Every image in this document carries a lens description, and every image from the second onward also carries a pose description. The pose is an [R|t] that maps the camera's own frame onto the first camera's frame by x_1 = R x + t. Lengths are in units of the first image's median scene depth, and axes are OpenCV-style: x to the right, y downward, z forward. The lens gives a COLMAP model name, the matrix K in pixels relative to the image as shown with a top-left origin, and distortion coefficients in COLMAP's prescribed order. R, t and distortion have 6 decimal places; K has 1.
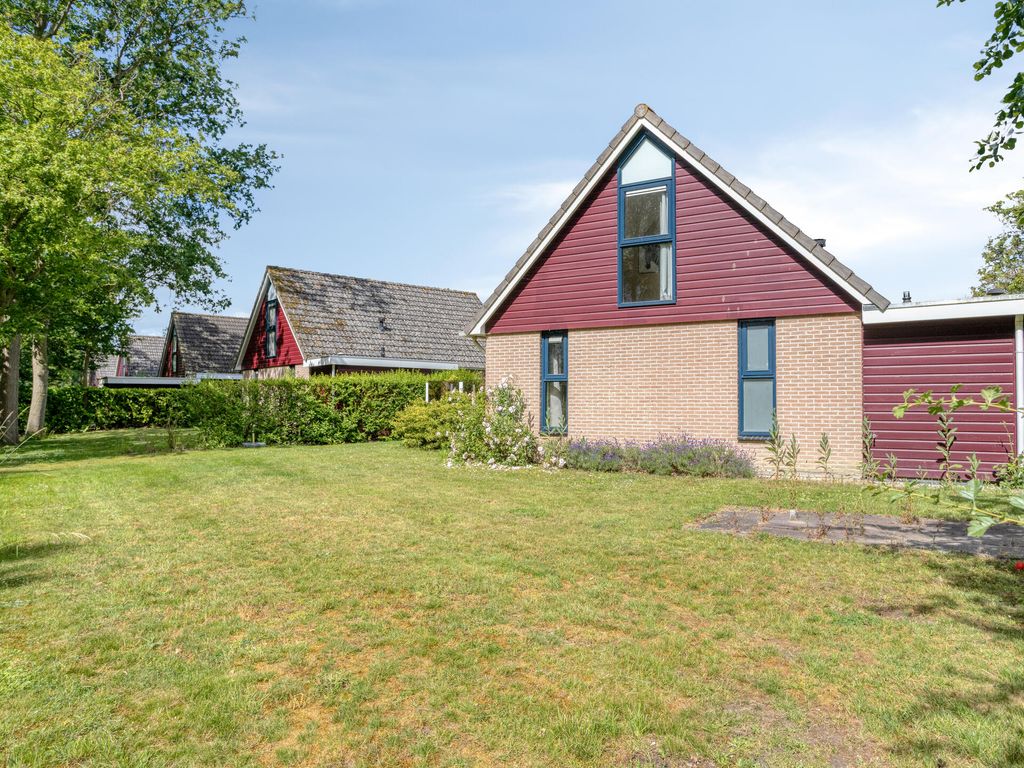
lens RADIAL K [[679.9, 0, 512.0], [0, 679.9, 384.0], [0, 0, 1]] dist [-0.027588, 0.000298]
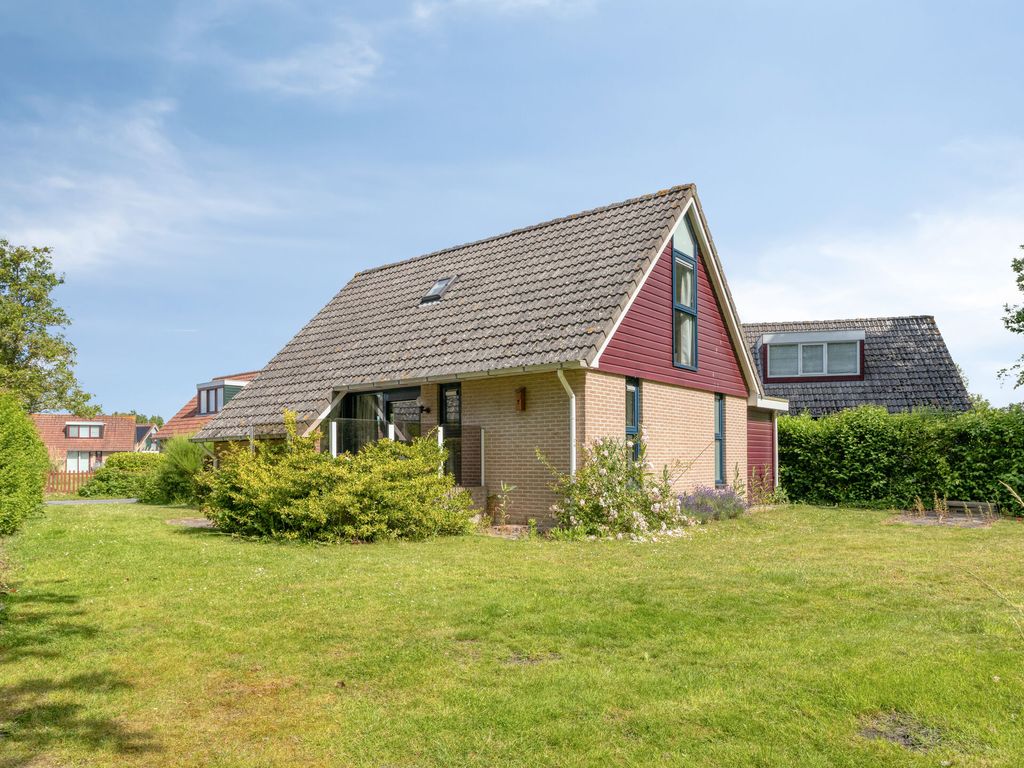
lens RADIAL K [[679.9, 0, 512.0], [0, 679.9, 384.0], [0, 0, 1]] dist [-0.027588, 0.000298]
pose [[0.130591, 0.089841, 0.987357, -0.849523], [-0.041667, 0.995503, -0.085071, 0.011588], [-0.990560, -0.030030, 0.133748, 1.059557]]
